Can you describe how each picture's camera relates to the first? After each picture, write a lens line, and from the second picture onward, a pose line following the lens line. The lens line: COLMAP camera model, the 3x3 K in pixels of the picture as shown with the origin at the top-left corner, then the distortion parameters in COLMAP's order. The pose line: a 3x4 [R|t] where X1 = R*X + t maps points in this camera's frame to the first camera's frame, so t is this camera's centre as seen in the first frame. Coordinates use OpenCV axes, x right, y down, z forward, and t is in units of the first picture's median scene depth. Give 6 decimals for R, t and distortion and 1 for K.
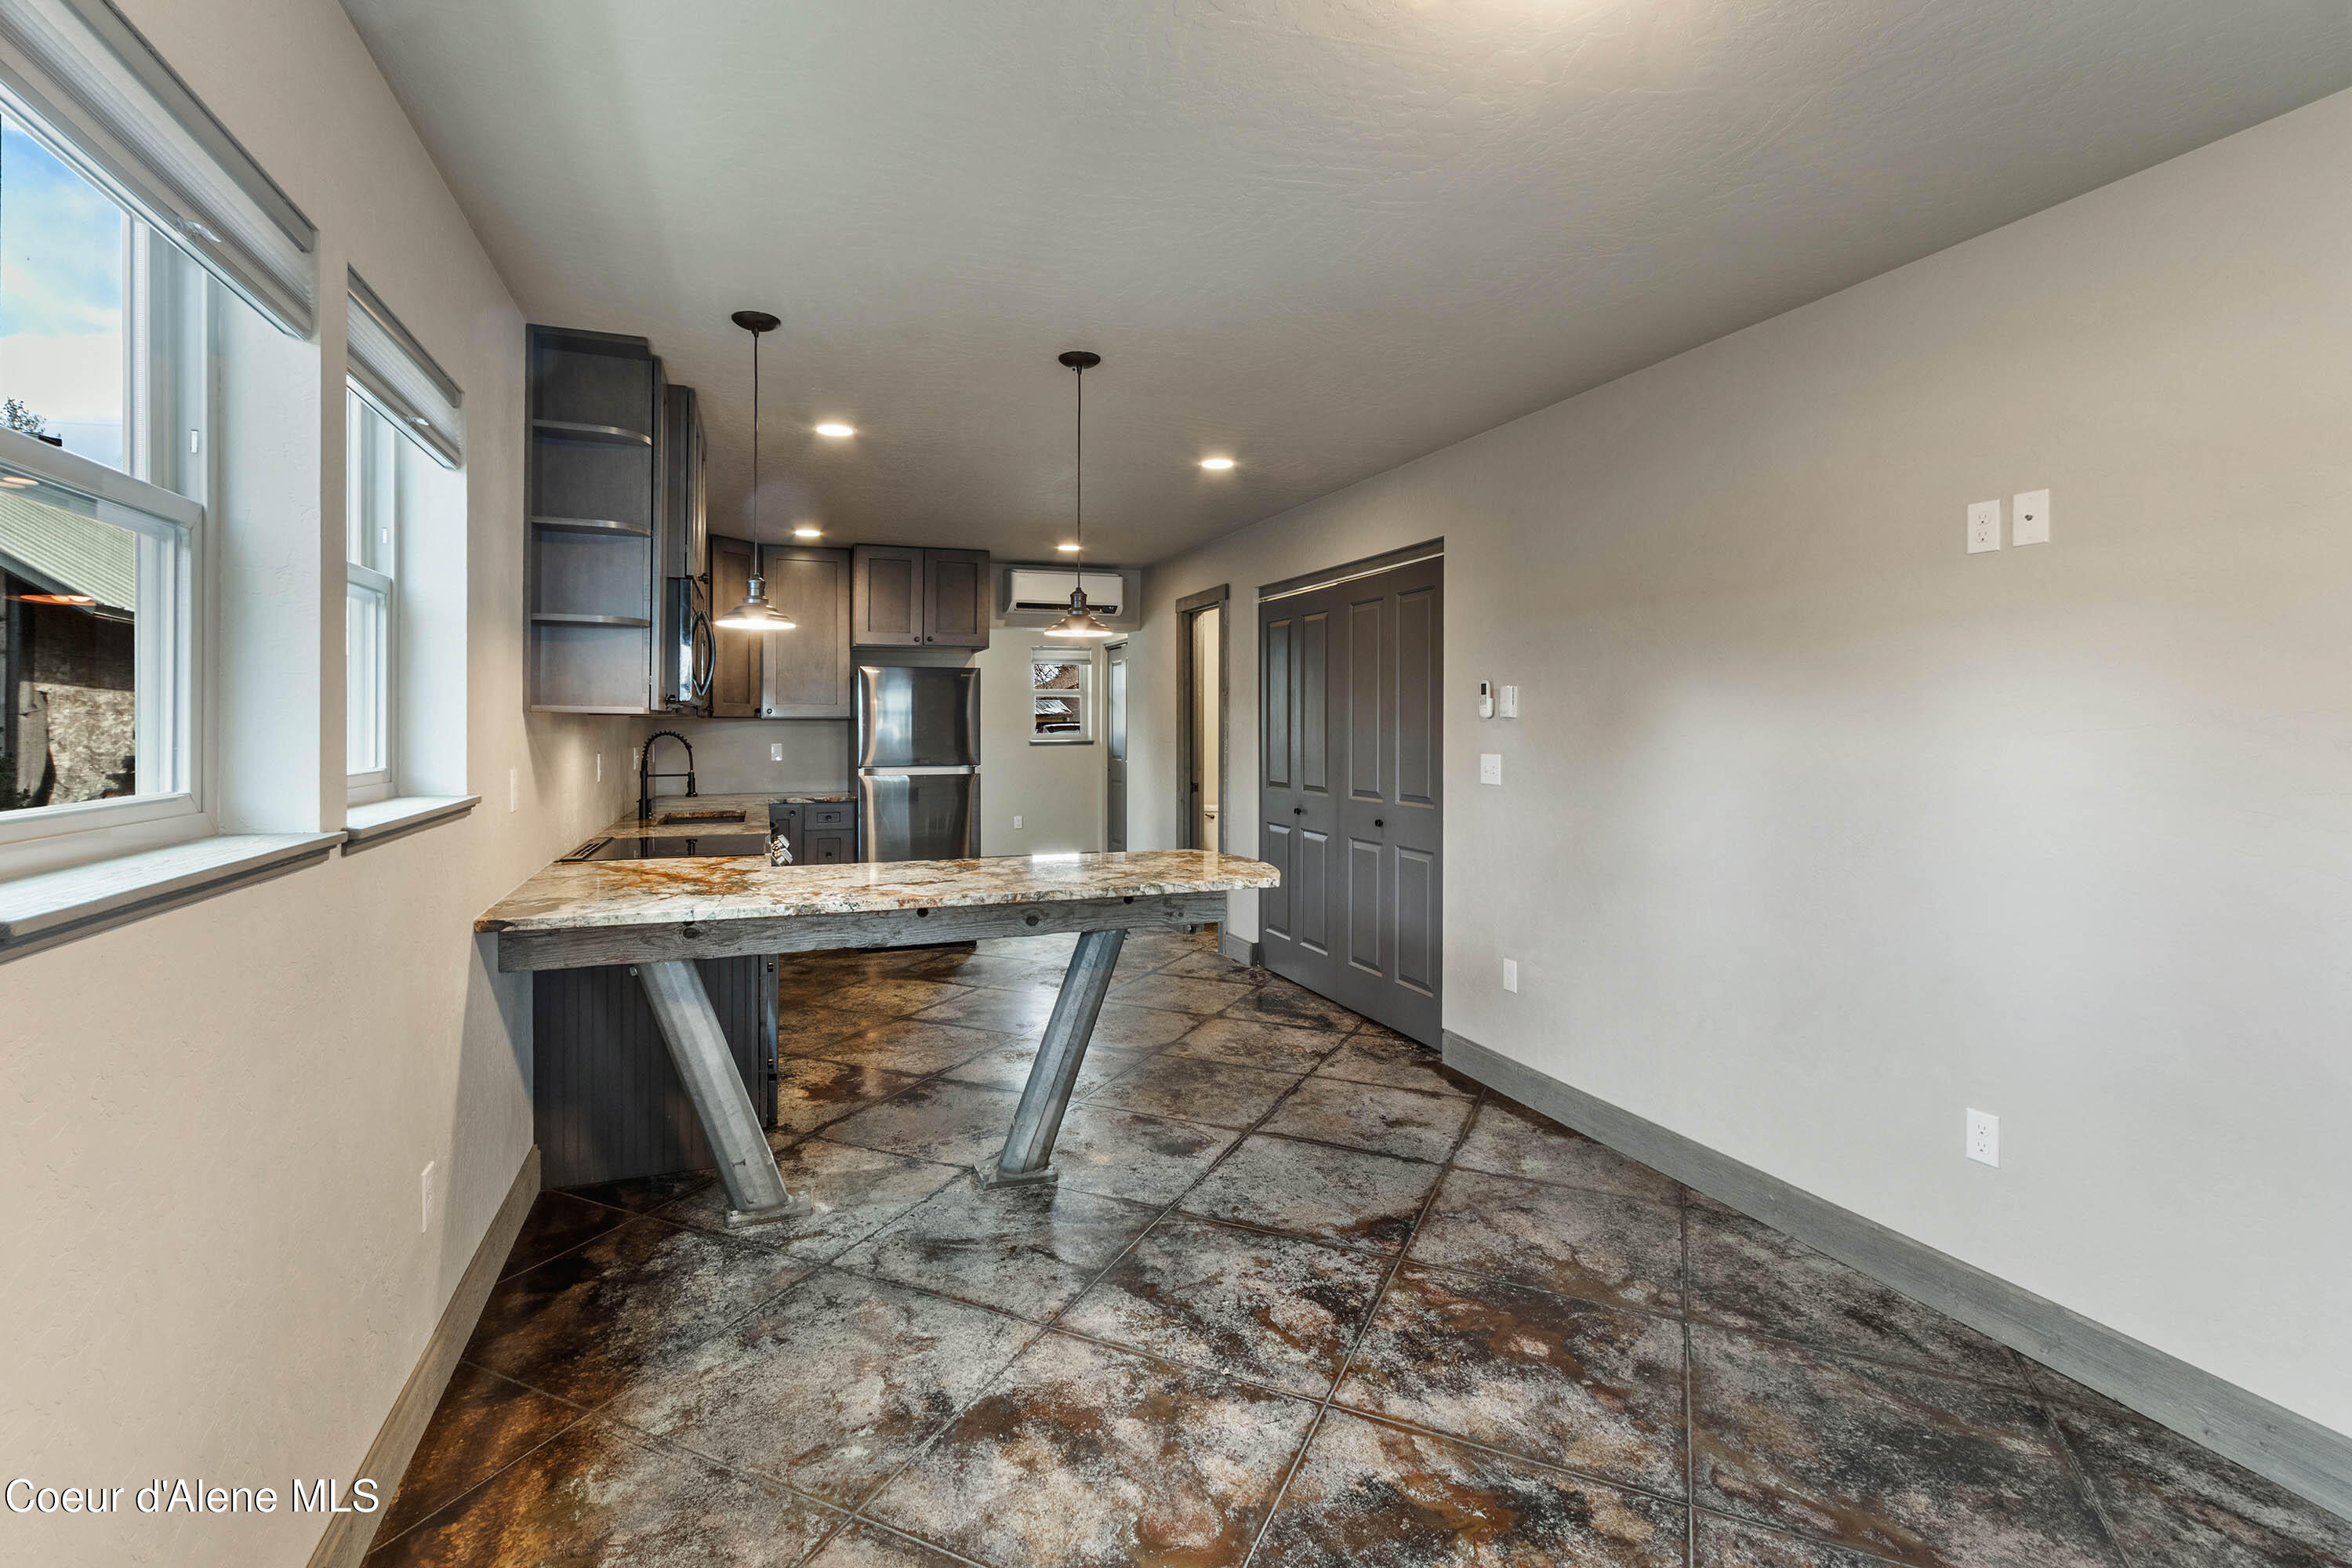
lens RADIAL K [[1091.4, 0, 1158.0], [0, 1091.4, 735.8], [0, 0, 1]] dist [0.009218, -0.003108]
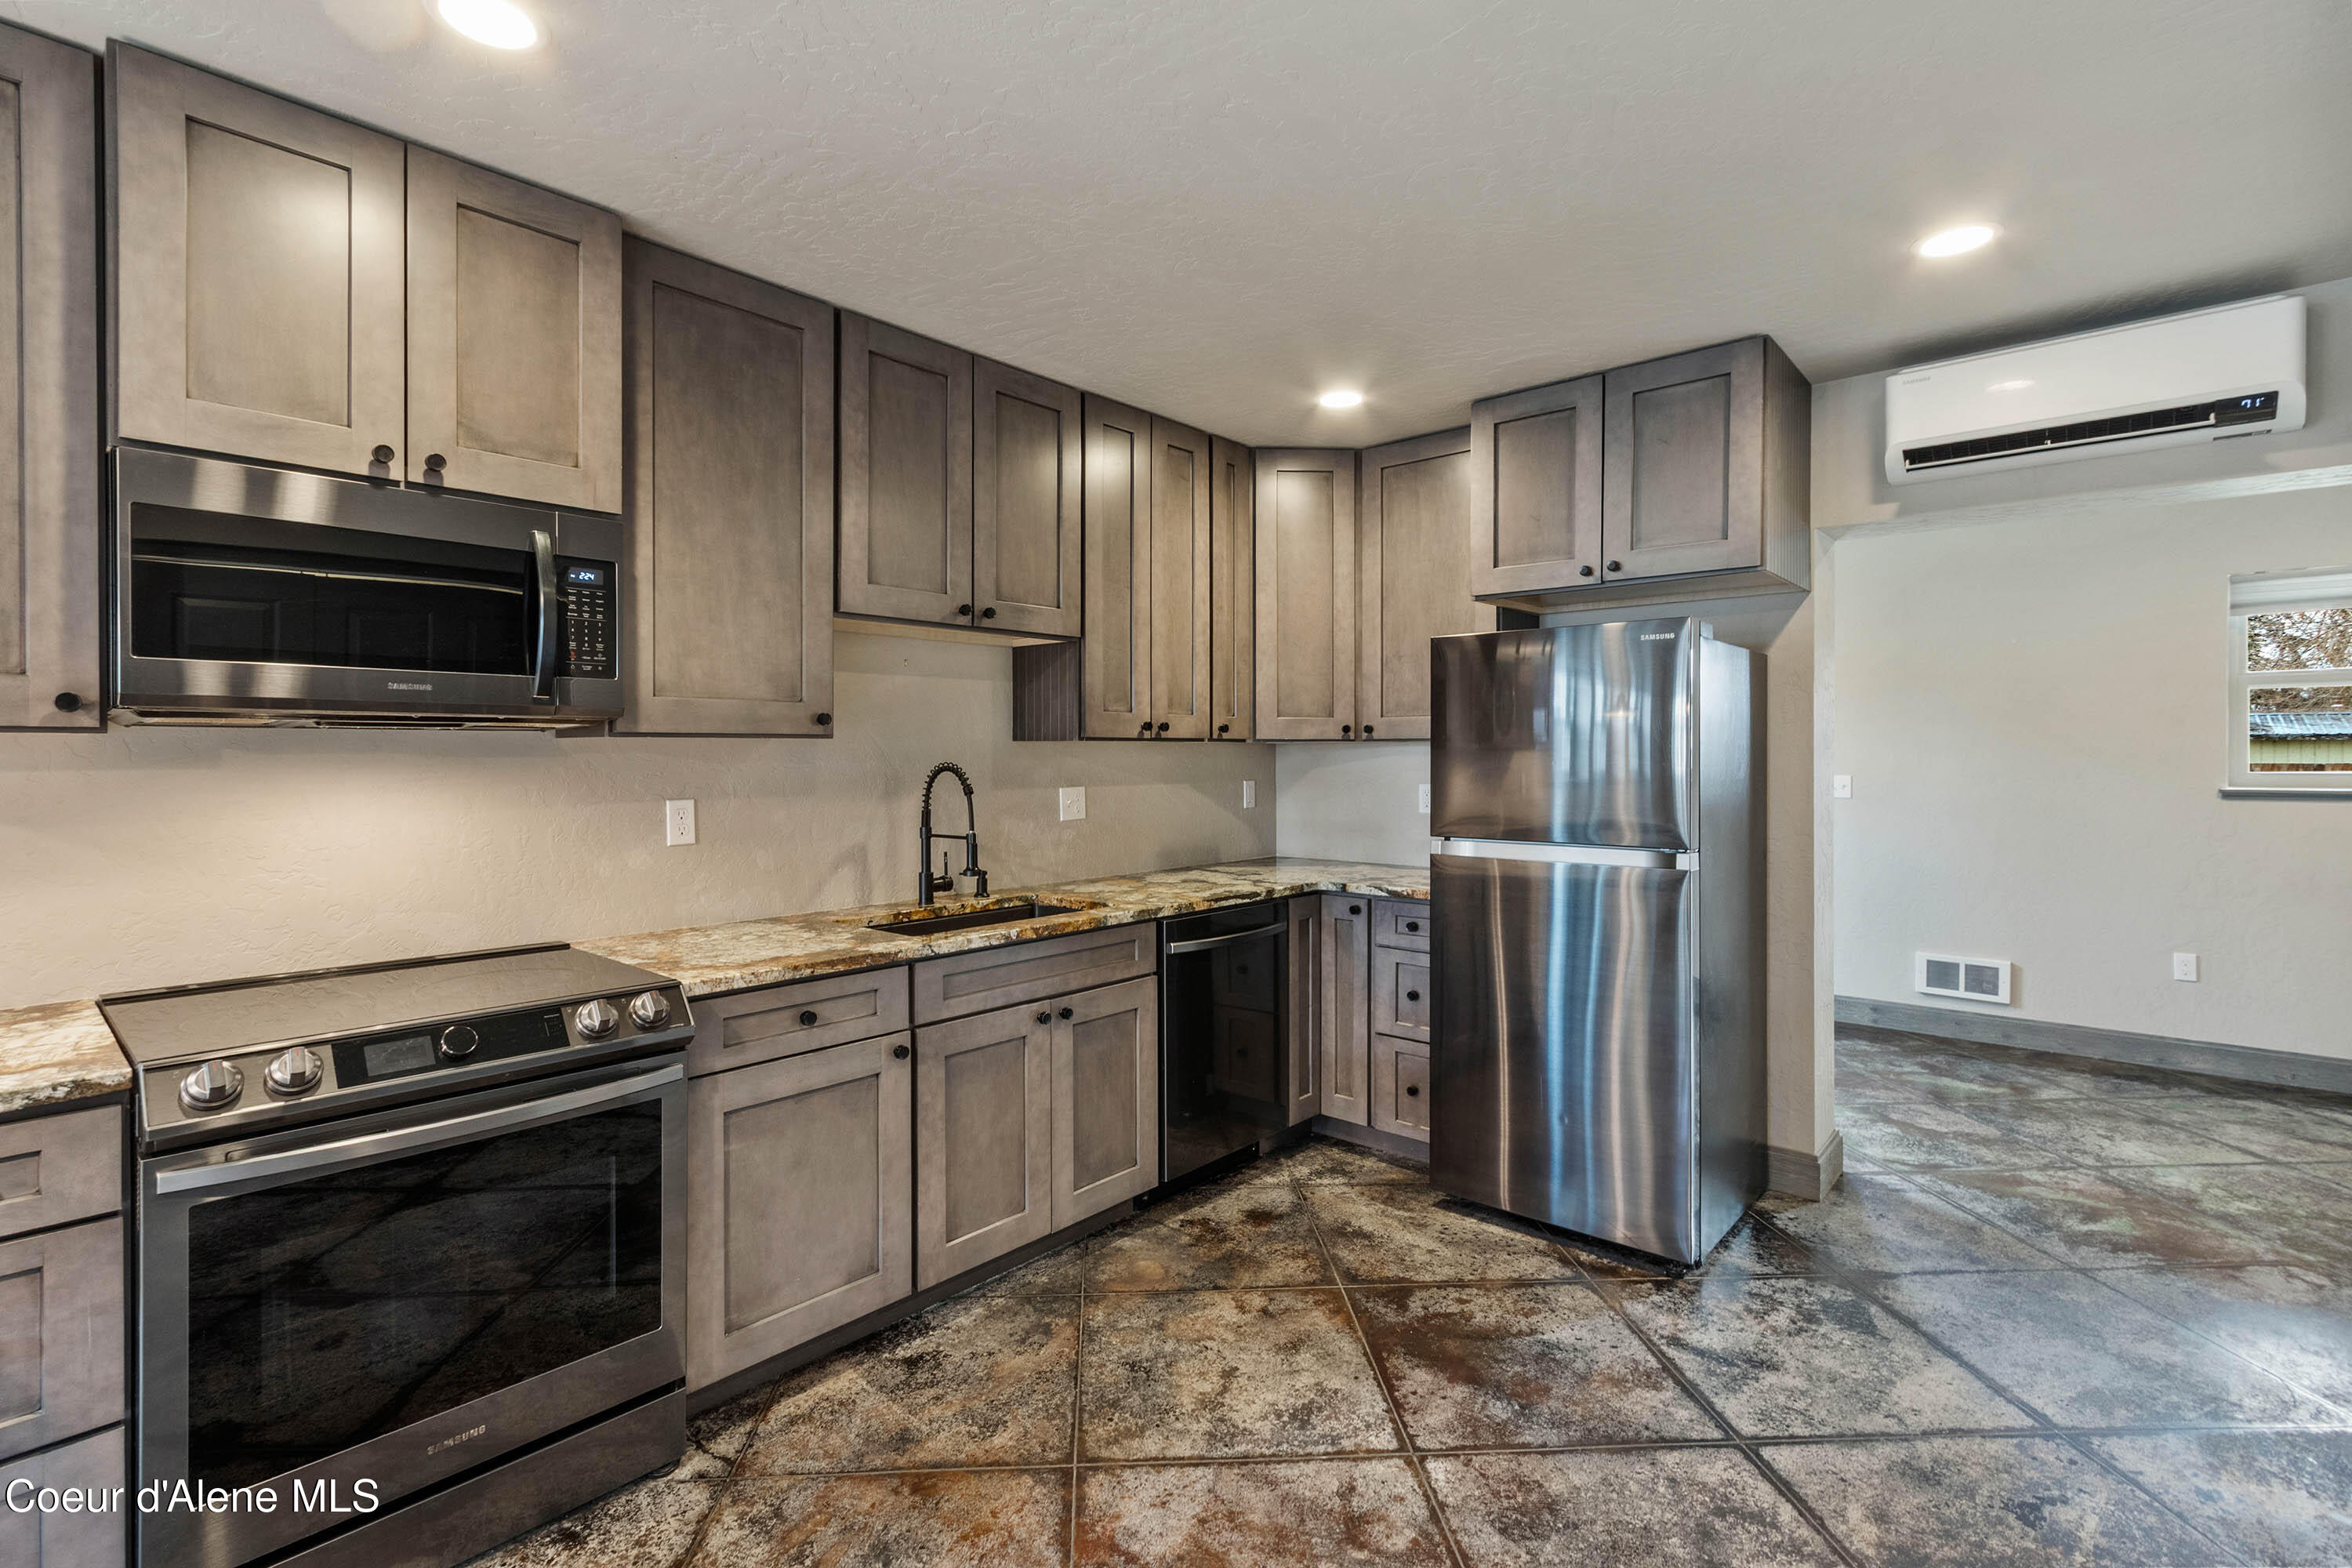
lens RADIAL K [[1091.4, 0, 1150.4], [0, 1091.4, 756.0], [0, 0, 1]] dist [0.009218, -0.003108]
pose [[0.472040, 0.005445, -0.881560, 0.229844], [-0.008433, 0.999963, 0.001660, -0.017255], [0.881537, 0.006651, 0.472069, 1.342741]]
